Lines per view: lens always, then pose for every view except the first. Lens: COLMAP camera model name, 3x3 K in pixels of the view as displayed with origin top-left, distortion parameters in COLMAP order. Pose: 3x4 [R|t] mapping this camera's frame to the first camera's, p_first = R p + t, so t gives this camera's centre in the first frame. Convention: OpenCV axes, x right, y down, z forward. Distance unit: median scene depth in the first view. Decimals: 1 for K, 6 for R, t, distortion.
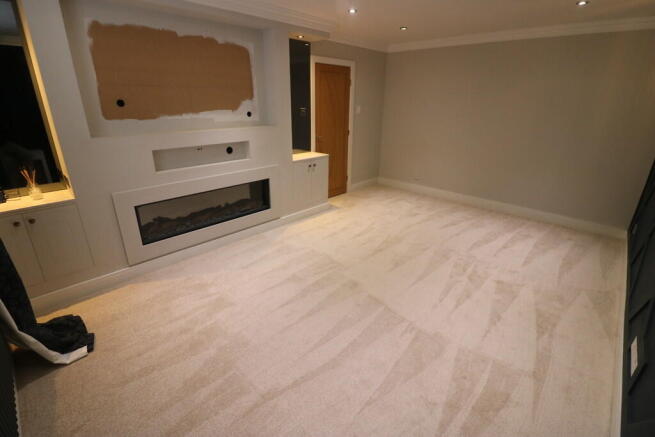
lens RADIAL K [[301.7, 0, 327.5], [0, 301.7, 212.1], [0, 0, 1]] dist [-0.018657, -0.001036]
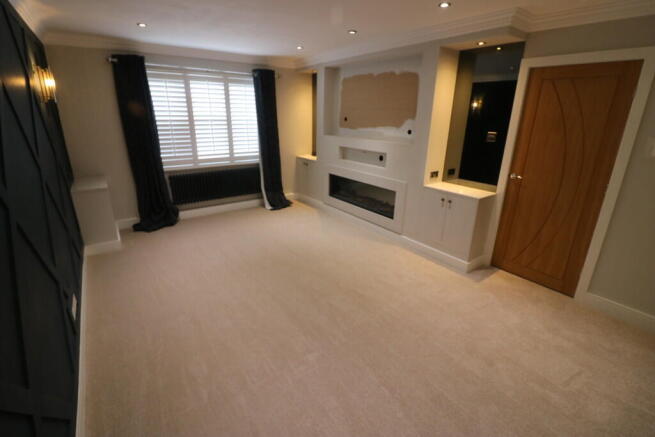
lens RADIAL K [[301.7, 0, 327.5], [0, 301.7, 212.1], [0, 0, 1]] dist [-0.018657, -0.001036]
pose [[-0.178158, 0.289991, -0.940300, 0.923834], [-0.365656, 0.867650, 0.336866, -0.338601], [0.913540, 0.403842, -0.048543, 0.913028]]
